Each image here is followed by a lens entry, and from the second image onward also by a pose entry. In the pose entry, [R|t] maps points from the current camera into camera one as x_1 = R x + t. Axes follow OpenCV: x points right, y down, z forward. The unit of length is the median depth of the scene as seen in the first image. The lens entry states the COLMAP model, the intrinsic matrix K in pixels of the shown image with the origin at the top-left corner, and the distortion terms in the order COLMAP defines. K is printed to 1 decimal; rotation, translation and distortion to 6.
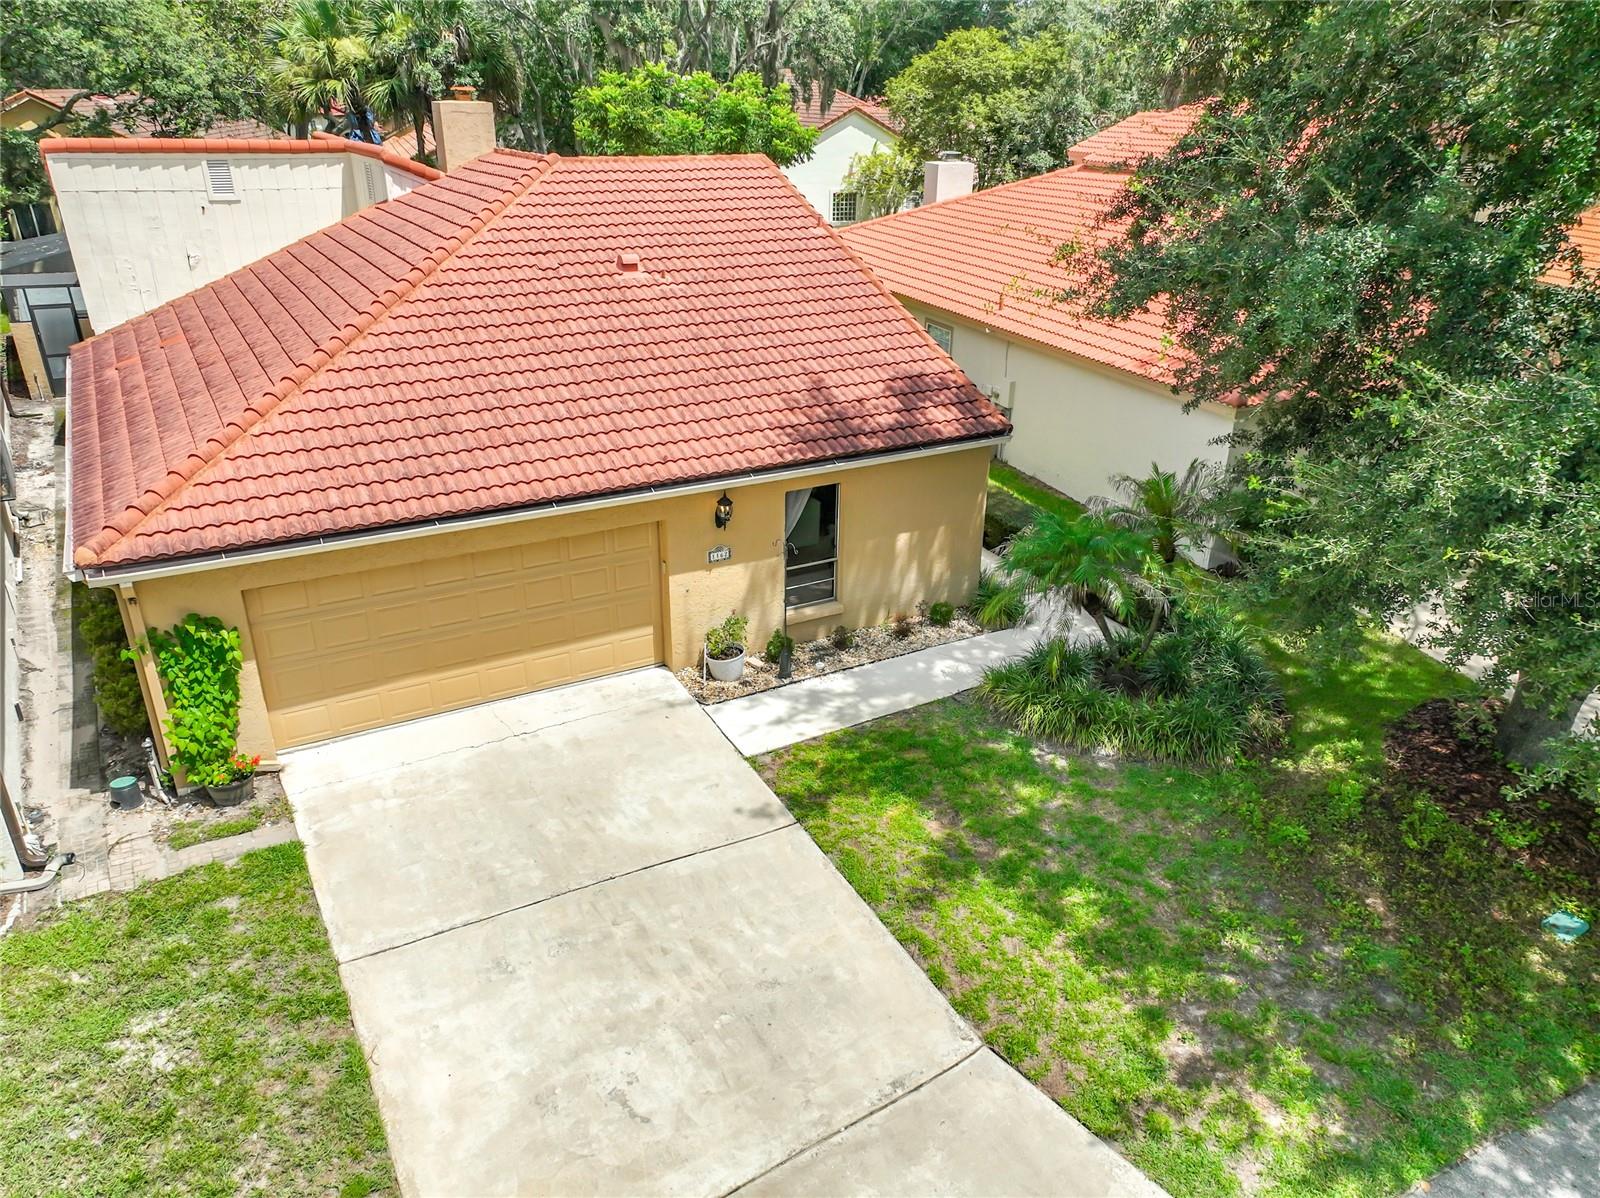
lens RADIAL K [[1141.5, 0, 809.6], [0, 1141.5, 606.6], [0, 0, 1]] dist [-0.016127, 0.030765]
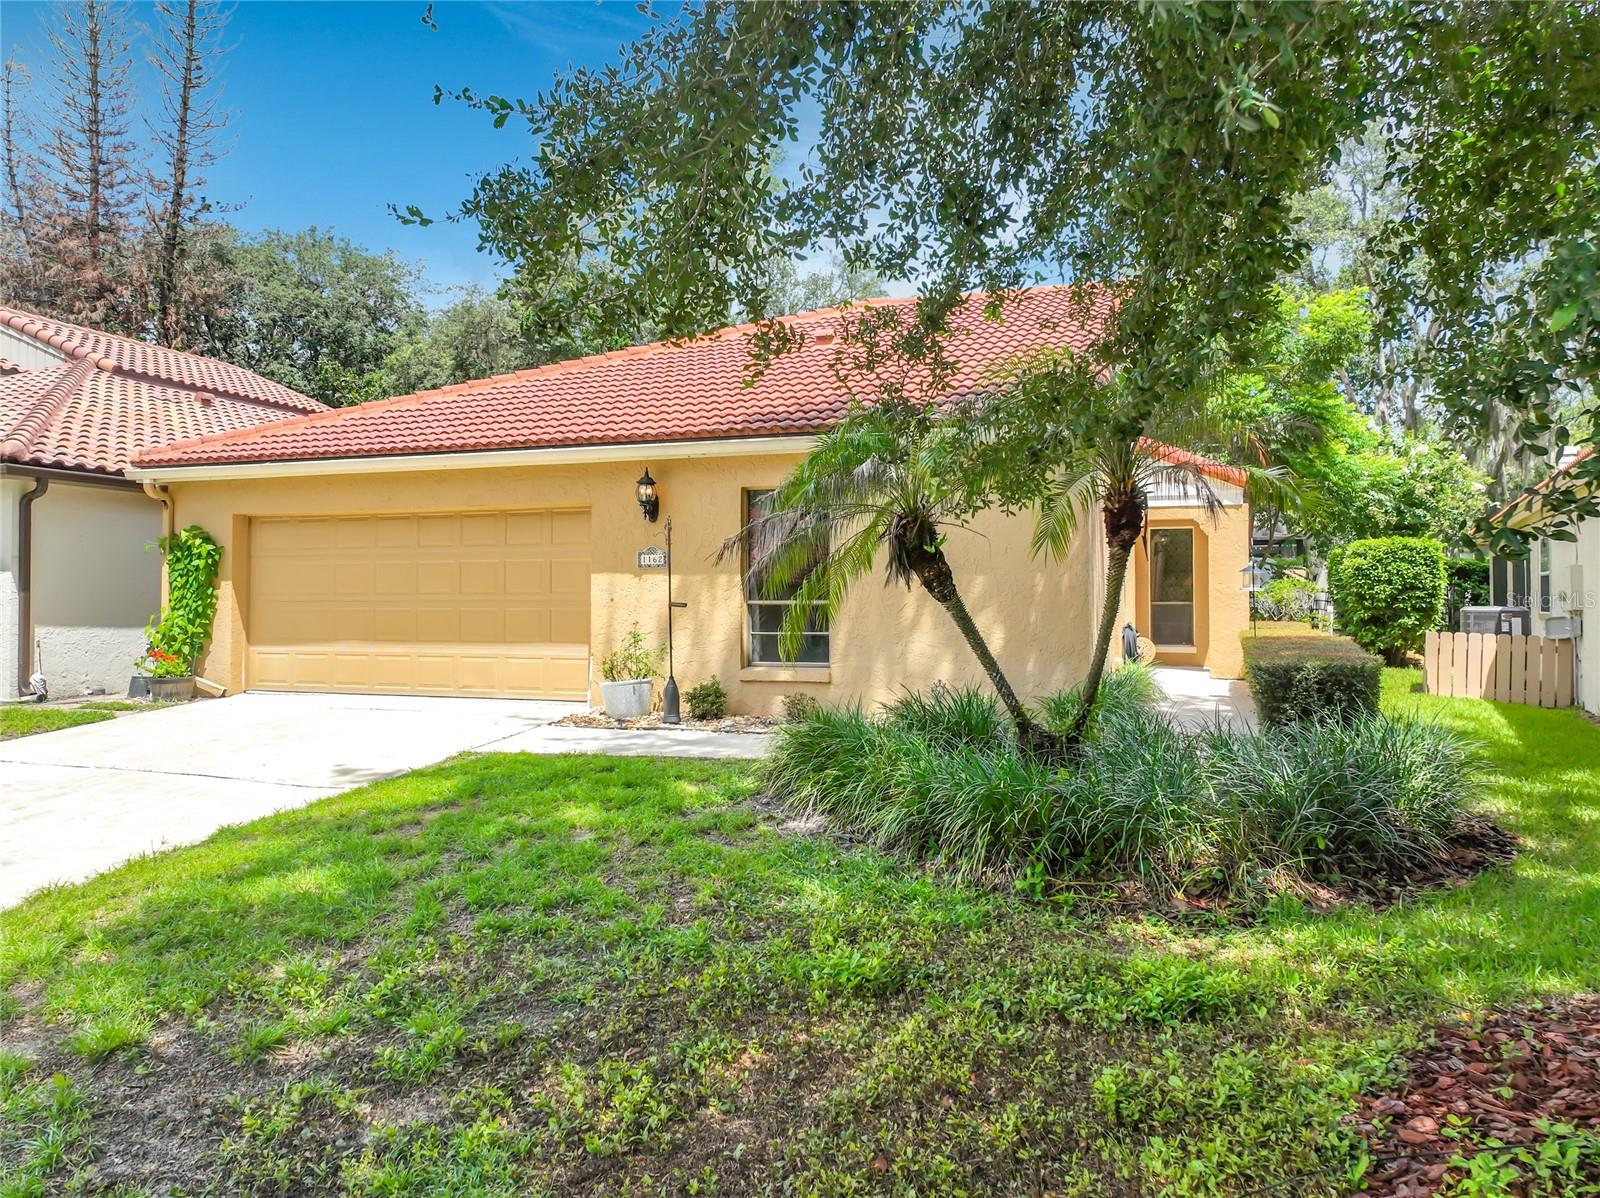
lens RADIAL K [[1141.5, 0, 791.6], [0, 1141.5, 589.9], [0, 0, 1]] dist [-0.016127, 0.030765]
pose [[0.641858, -0.028302, -0.766301, 0.687789], [-0.304956, 0.907475, -0.288949, 0.202510], [0.703577, 0.419152, 0.573839, 0.740563]]
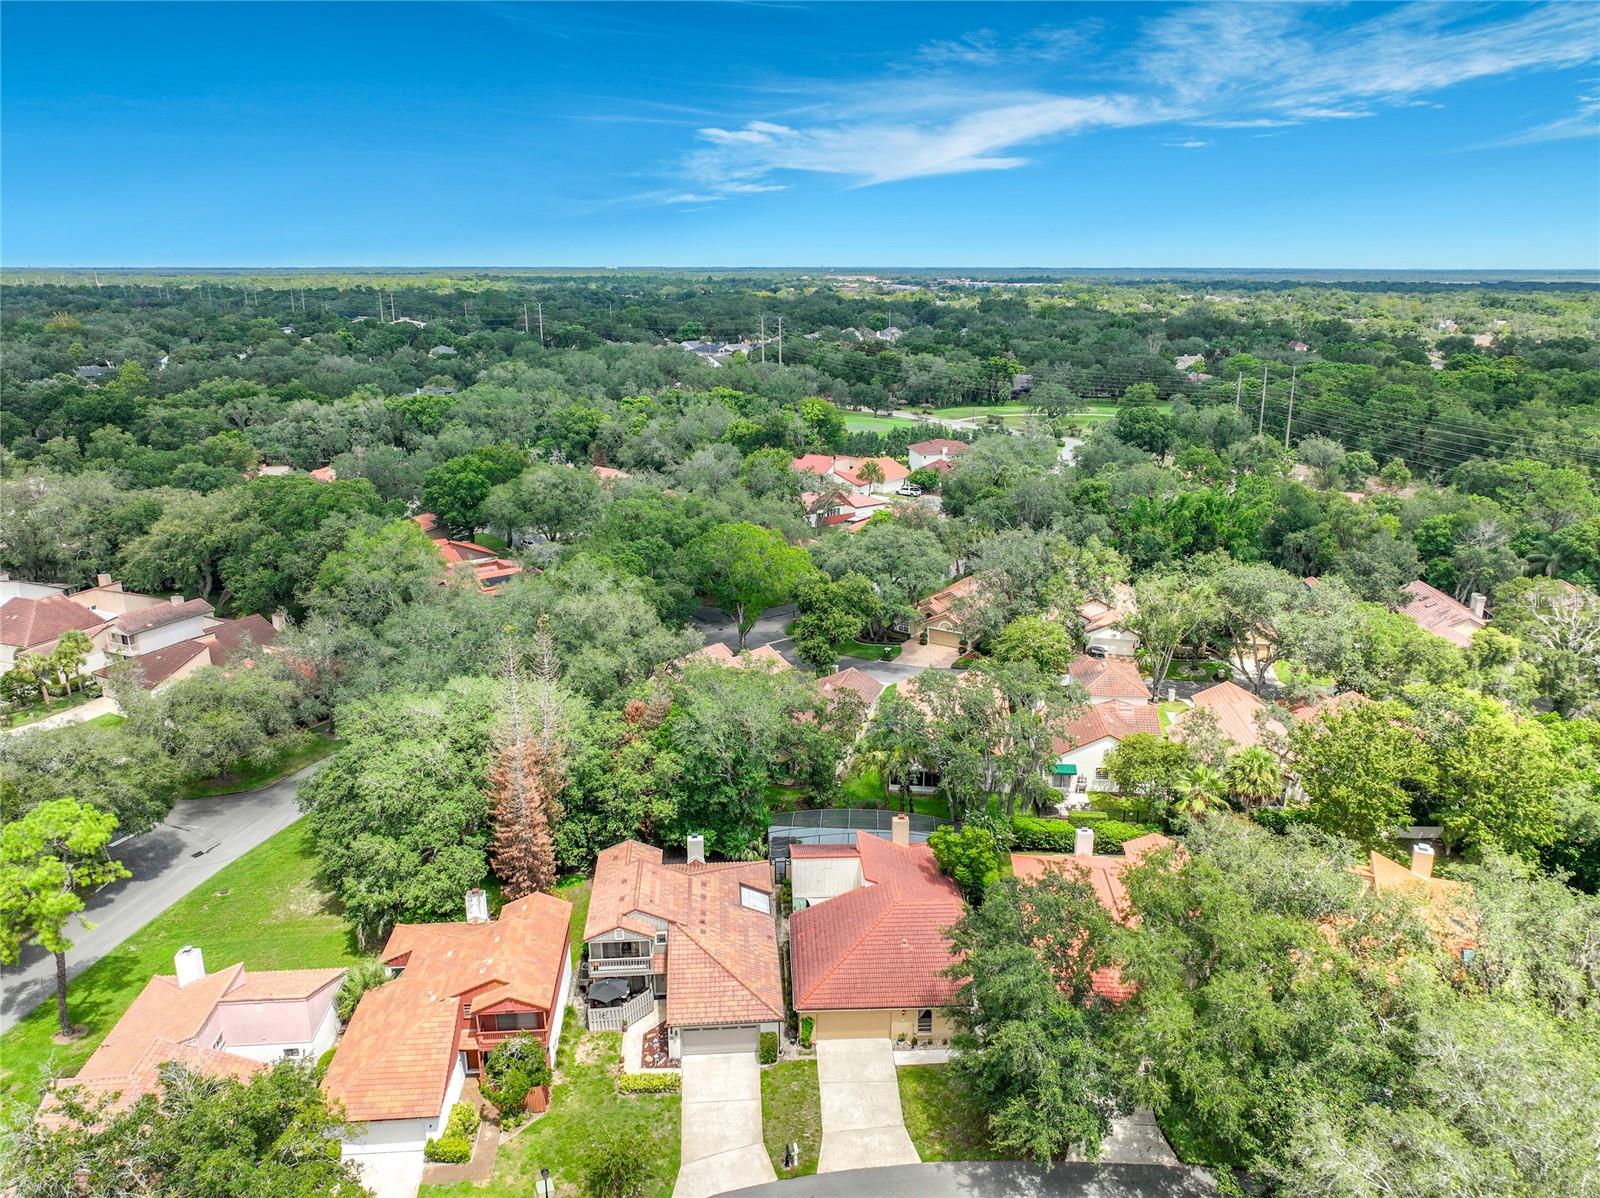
lens RADIAL K [[1141.5, 0, 798.0], [0, 1141.5, 598.1], [0, 0, 1]] dist [-0.016127, 0.030765]
pose [[0.881222, 0.112533, -0.459113, 1.881697], [-0.173366, 0.980511, -0.092427, -1.548449], [0.439764, 0.161043, 0.883557, -4.579525]]
